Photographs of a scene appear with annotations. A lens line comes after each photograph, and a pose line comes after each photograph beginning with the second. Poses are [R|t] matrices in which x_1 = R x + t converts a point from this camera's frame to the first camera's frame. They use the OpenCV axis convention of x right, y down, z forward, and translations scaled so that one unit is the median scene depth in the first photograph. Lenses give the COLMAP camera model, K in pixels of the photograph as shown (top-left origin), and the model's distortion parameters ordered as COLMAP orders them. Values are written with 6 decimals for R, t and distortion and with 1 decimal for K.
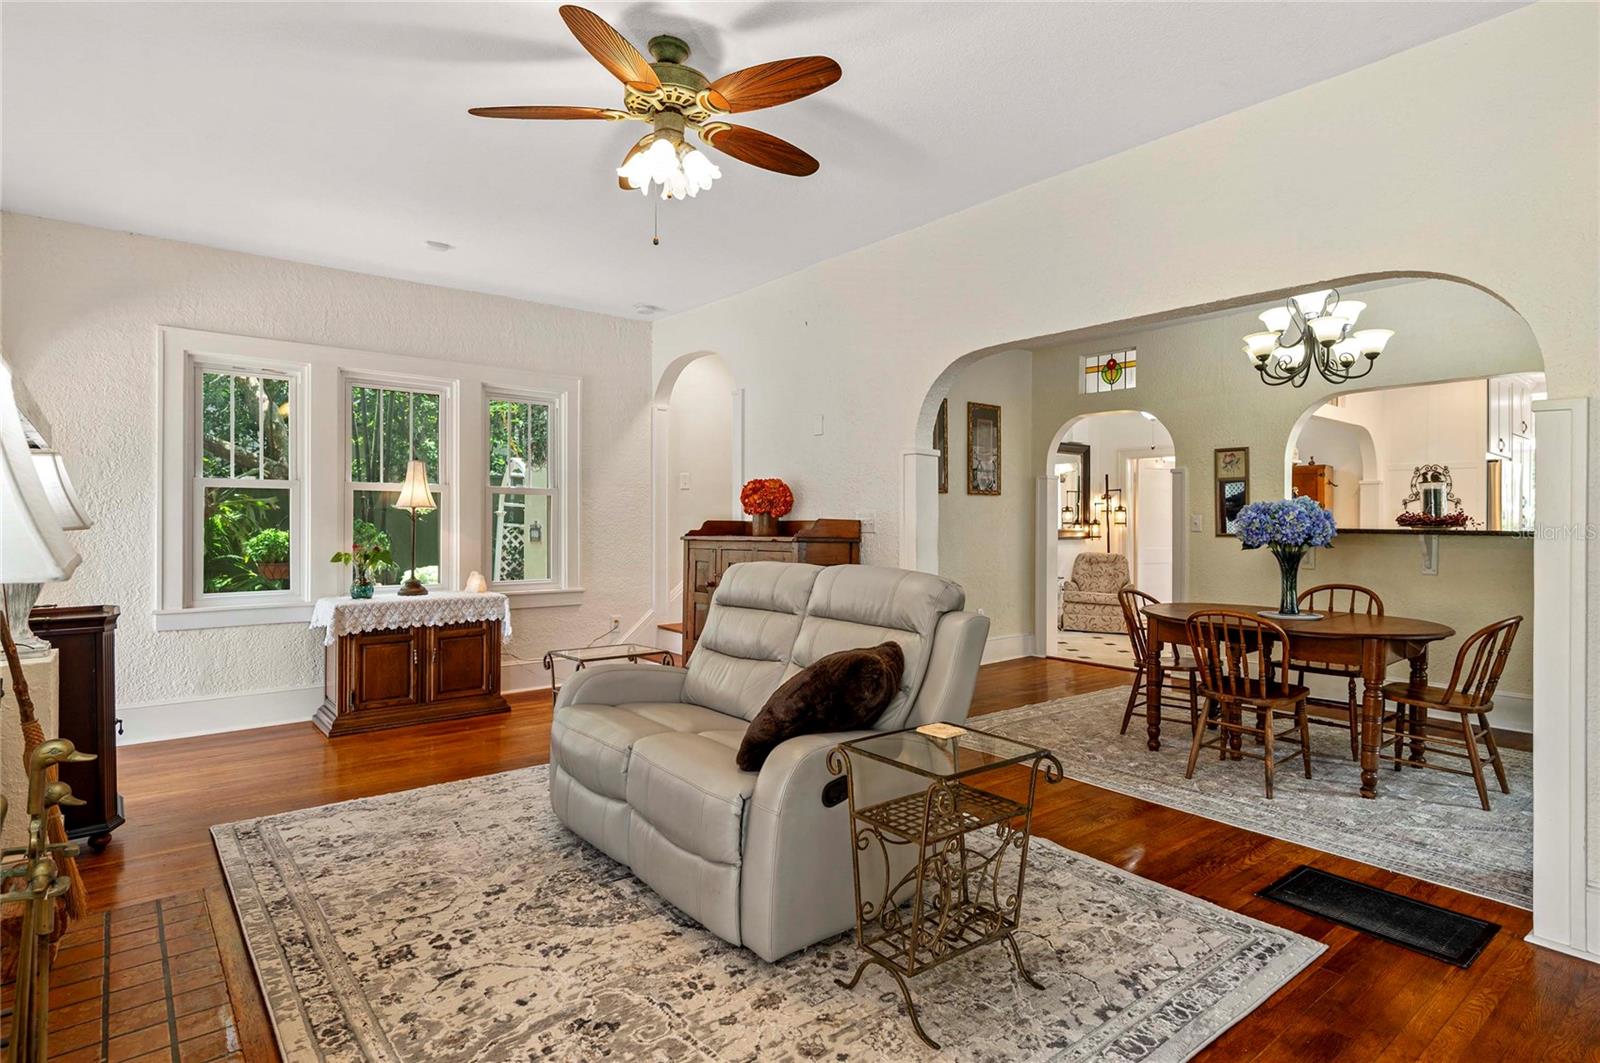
lens RADIAL K [[841.1, 0, 804.6], [0, 841.1, 519.4], [0, 0, 1]] dist [0.018820, -0.004465]
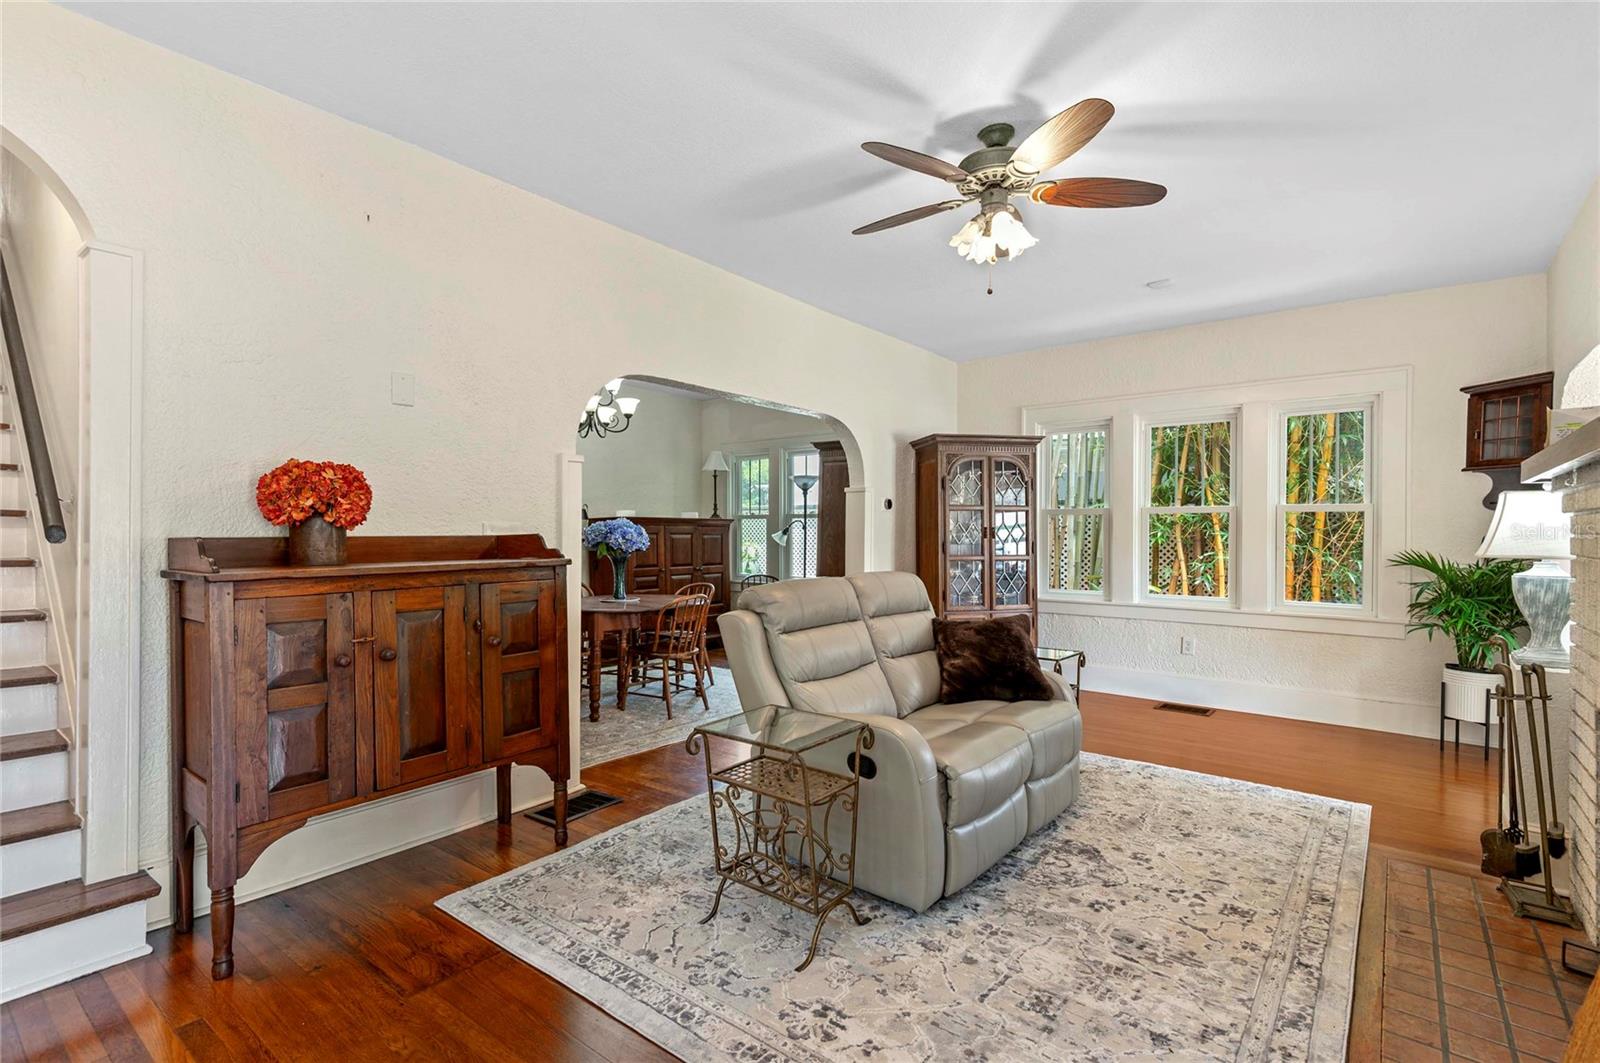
lens RADIAL K [[769.8, 0, 792.7], [0, 769.8, 534.7], [0, 0, 1]] dist [0.022189, -0.002466]
pose [[-0.218371, -0.008290, 0.975831, -0.985721], [-0.003069, 0.999965, 0.007808, -0.007714], [-0.975861, -0.001289, -0.218389, 1.299460]]
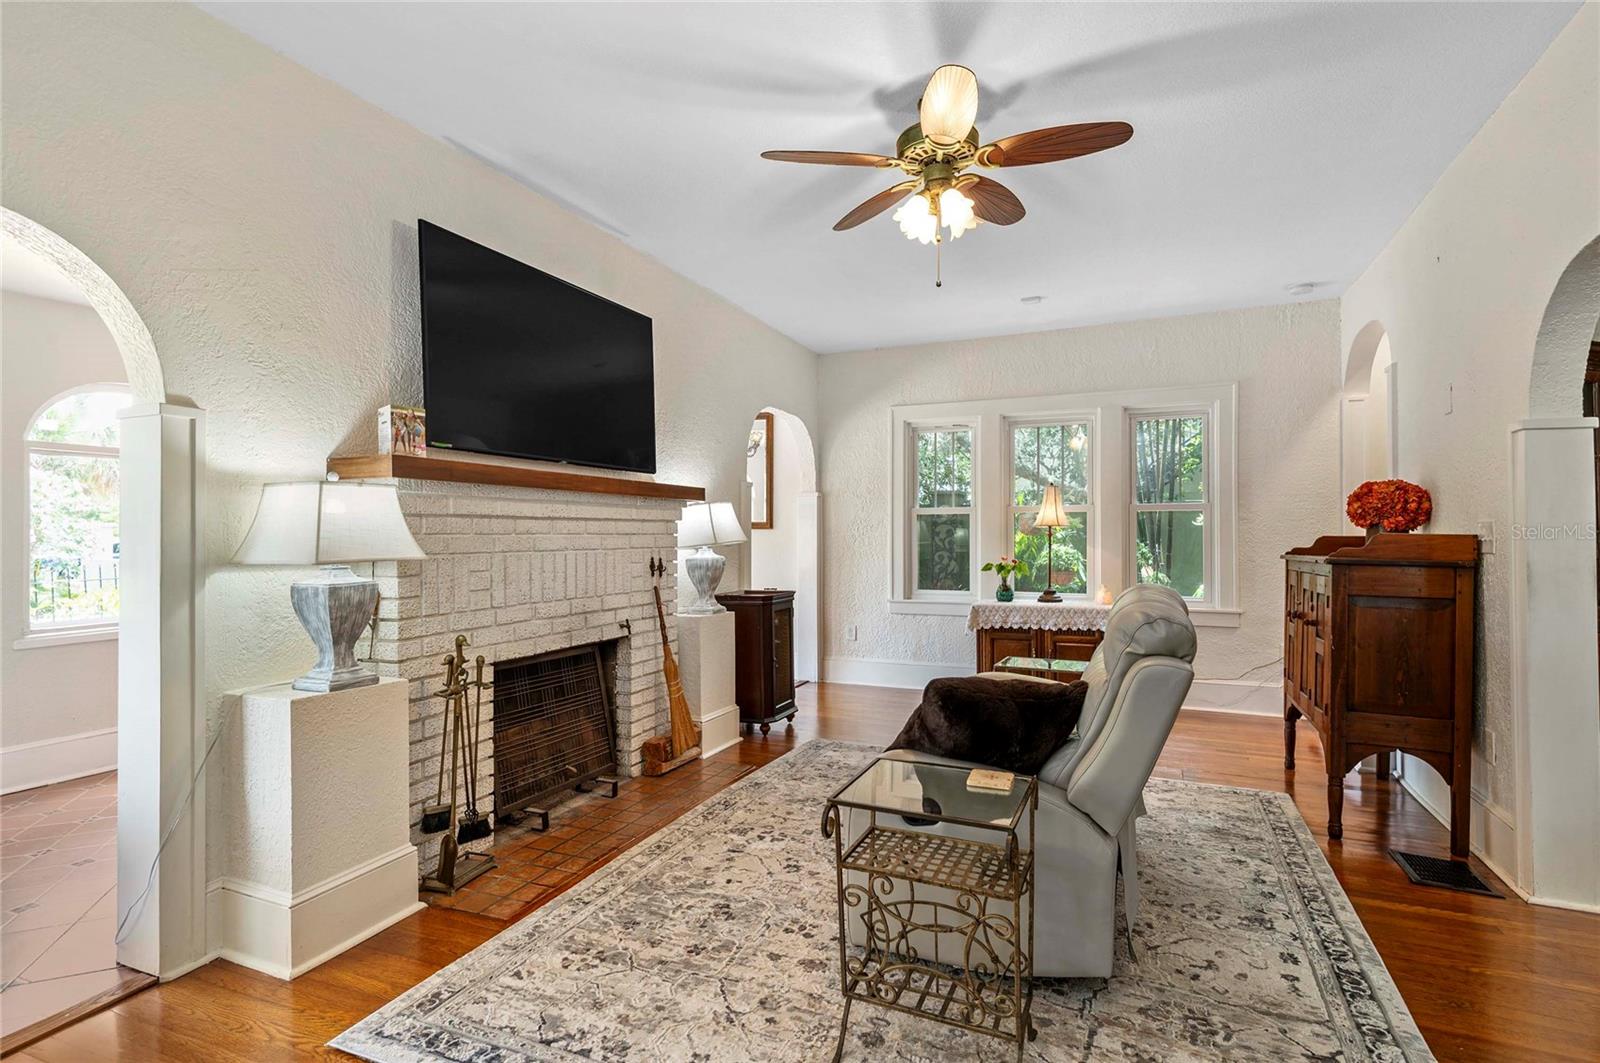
lens RADIAL K [[798.5, 0, 786.3], [0, 798.5, 532.0], [0, 0, 1]] dist [0.015685, -0.000870]
pose [[0.443536, -0.009786, -0.896203, 0.585680], [0.007213, 0.999947, -0.007350, -0.000860], [0.896228, -0.003204, 0.443583, 0.318740]]
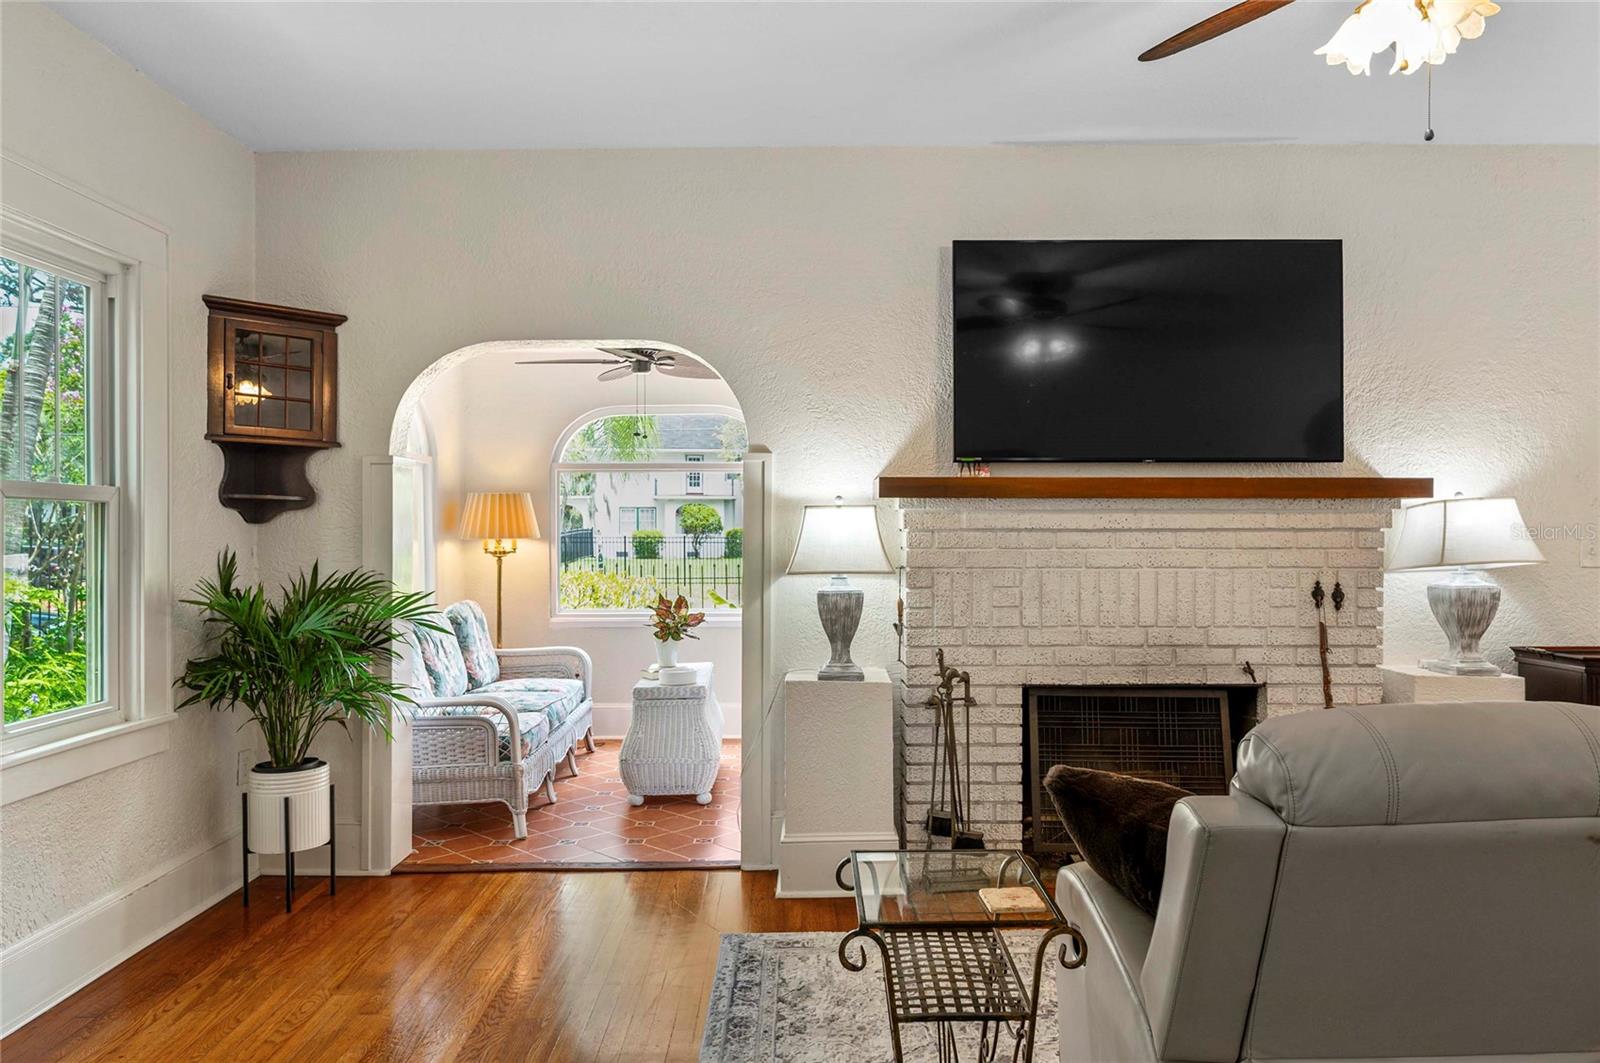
lens RADIAL K [[1061.5, 0, 801.4], [0, 1061.5, 531.4], [0, 0, 1]] dist [0.022325, -0.000488]
pose [[-0.634929, -0.000906, -0.772570, 0.658958], [-0.000897, 1.000000, -0.000436, -0.026915], [0.772570, 0.000416, -0.634929, 1.012607]]
